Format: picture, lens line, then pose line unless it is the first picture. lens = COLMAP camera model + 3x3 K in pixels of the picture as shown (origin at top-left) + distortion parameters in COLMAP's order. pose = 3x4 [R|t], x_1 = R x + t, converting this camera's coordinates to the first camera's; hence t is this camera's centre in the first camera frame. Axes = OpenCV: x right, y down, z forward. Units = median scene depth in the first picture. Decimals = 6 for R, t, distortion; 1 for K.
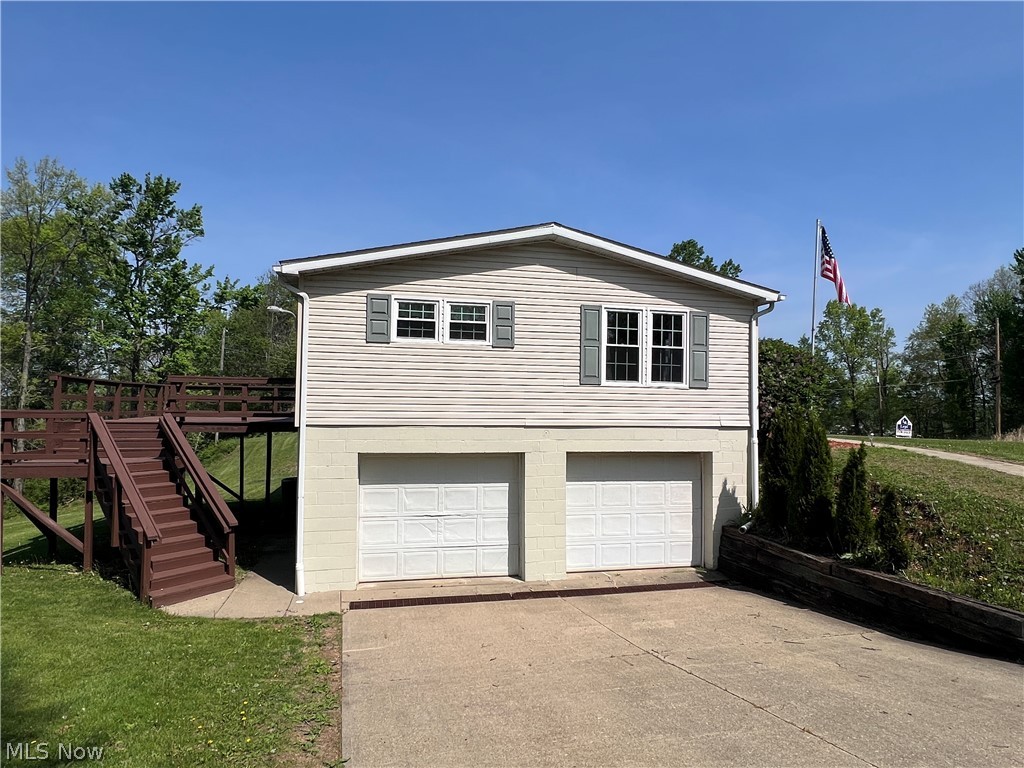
lens RADIAL K [[625.7, 0, 512.0], [0, 625.7, 384.0], [0, 0, 1]] dist [0.006094, 0.001238]
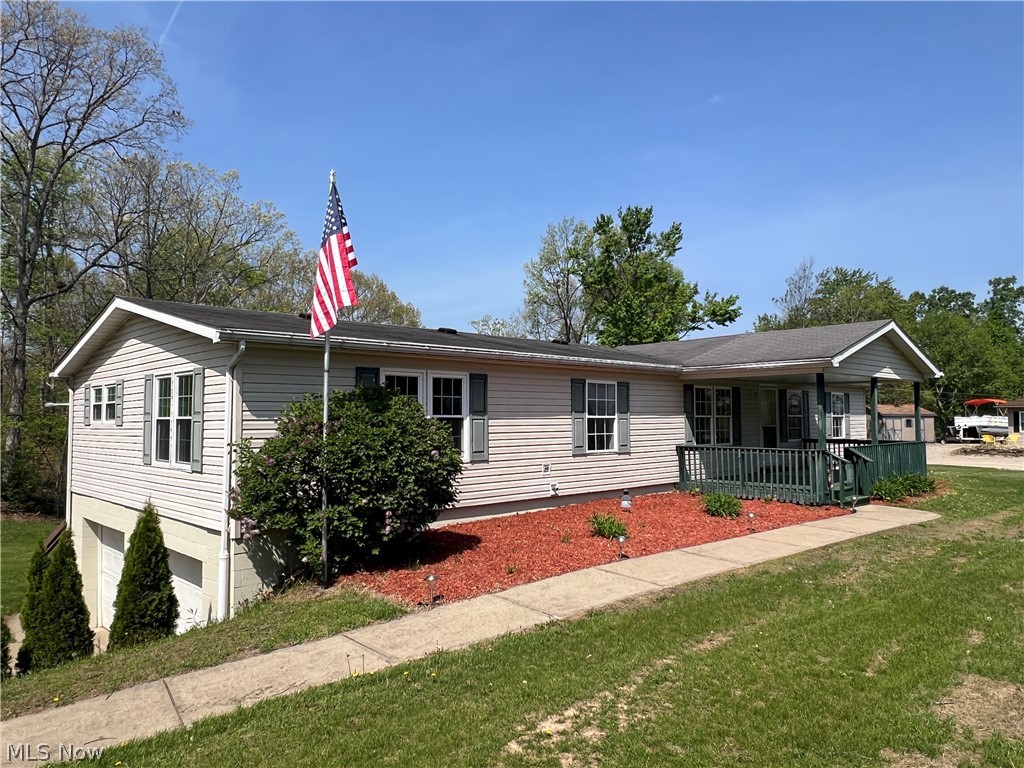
lens RADIAL K [[717.3, 0, 512.0], [0, 717.3, 384.0], [0, 0, 1]] dist [-0.002478, -0.000825]
pose [[0.506593, -0.057592, -0.860259, 1.279434], [0.050249, 0.998043, -0.037226, -0.049271], [0.860720, -0.024369, 0.508496, 0.936673]]
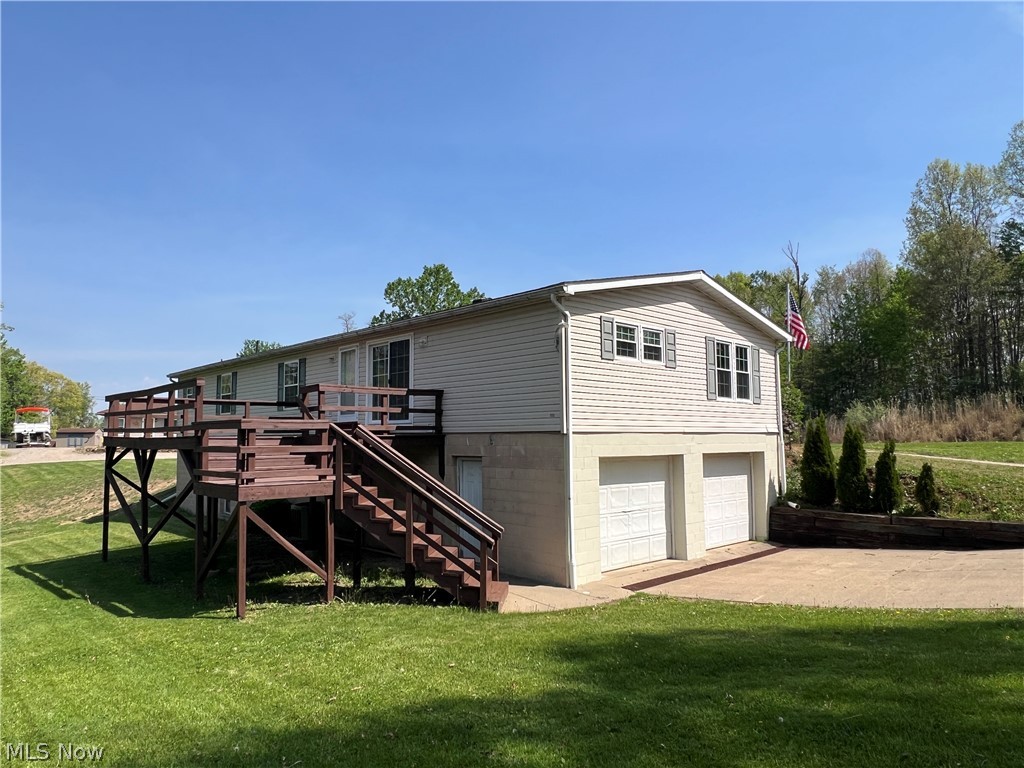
lens RADIAL K [[675.7, 0, 512.0], [0, 675.7, 384.0], [0, 0, 1]] dist [0.002928, -0.001706]
pose [[0.857975, 0.026085, 0.513029, -0.928888], [-0.007856, 0.999259, -0.037670, 0.024174], [-0.513631, 0.028289, 0.857545, 0.036779]]
